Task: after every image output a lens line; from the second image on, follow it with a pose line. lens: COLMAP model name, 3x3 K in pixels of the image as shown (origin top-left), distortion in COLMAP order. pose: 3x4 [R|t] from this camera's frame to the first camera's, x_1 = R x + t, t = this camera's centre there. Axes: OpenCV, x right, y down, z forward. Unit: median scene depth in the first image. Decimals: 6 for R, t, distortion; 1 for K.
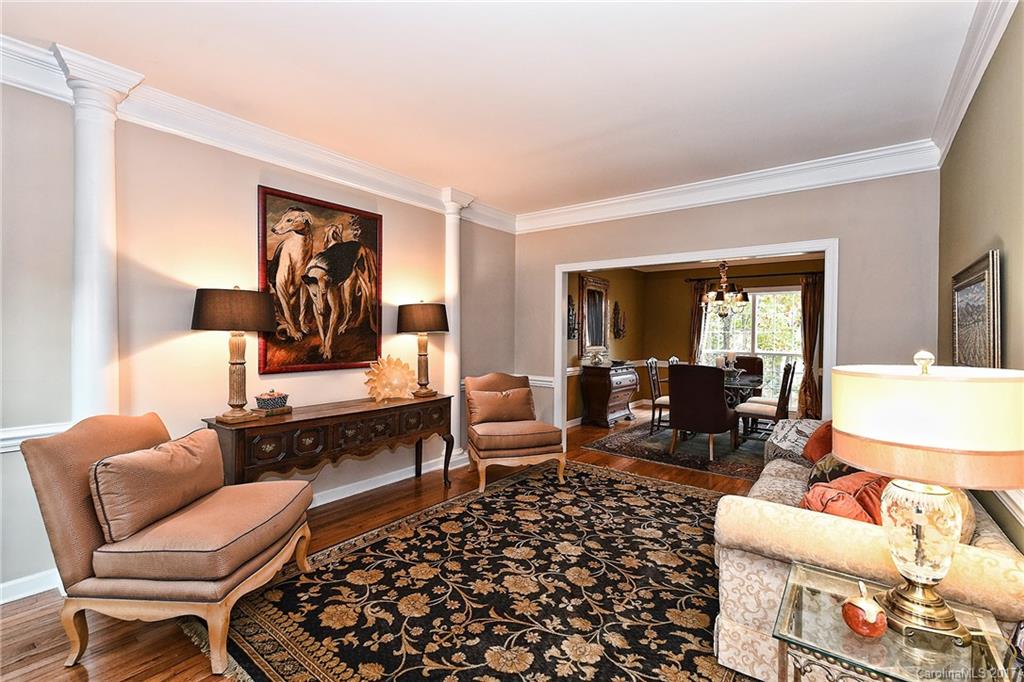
lens RADIAL K [[453.0, 0, 515.6], [0, 453.0, 335.9], [0, 0, 1]] dist [-0.002307, -0.000089]
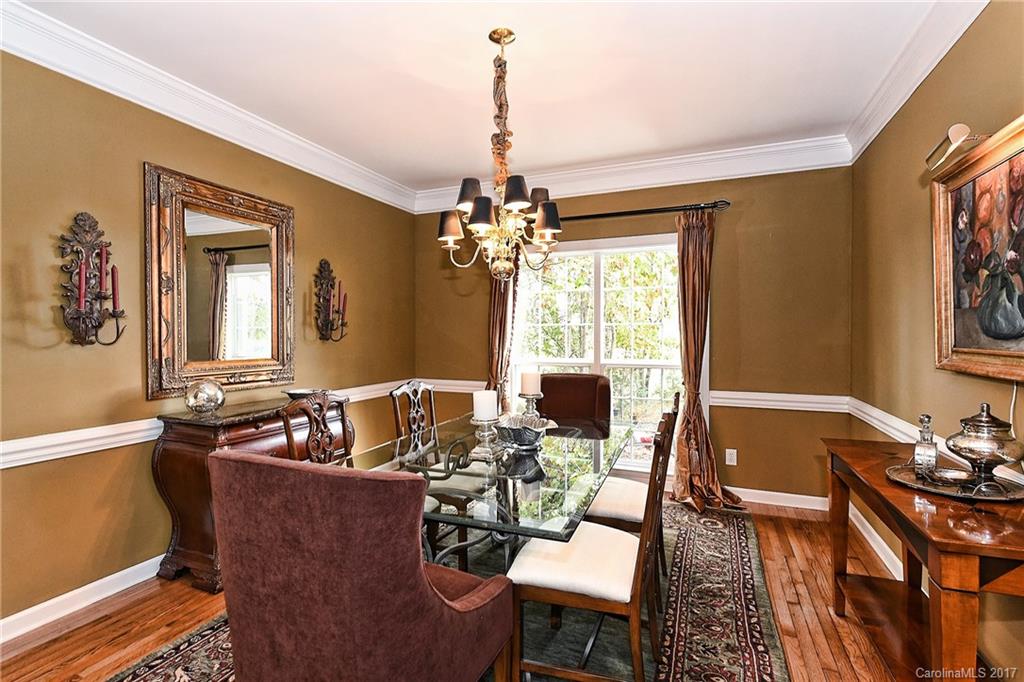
lens RADIAL K [[490.5, 0, 509.5], [0, 490.5, 337.3], [0, 0, 1]] dist [-0.001056, -0.000107]
pose [[0.965399, -0.014488, 0.260375, 0.316808], [0.014382, 0.999894, 0.002310, 0.004323], [-0.260381, 0.001515, 0.965505, 0.540529]]
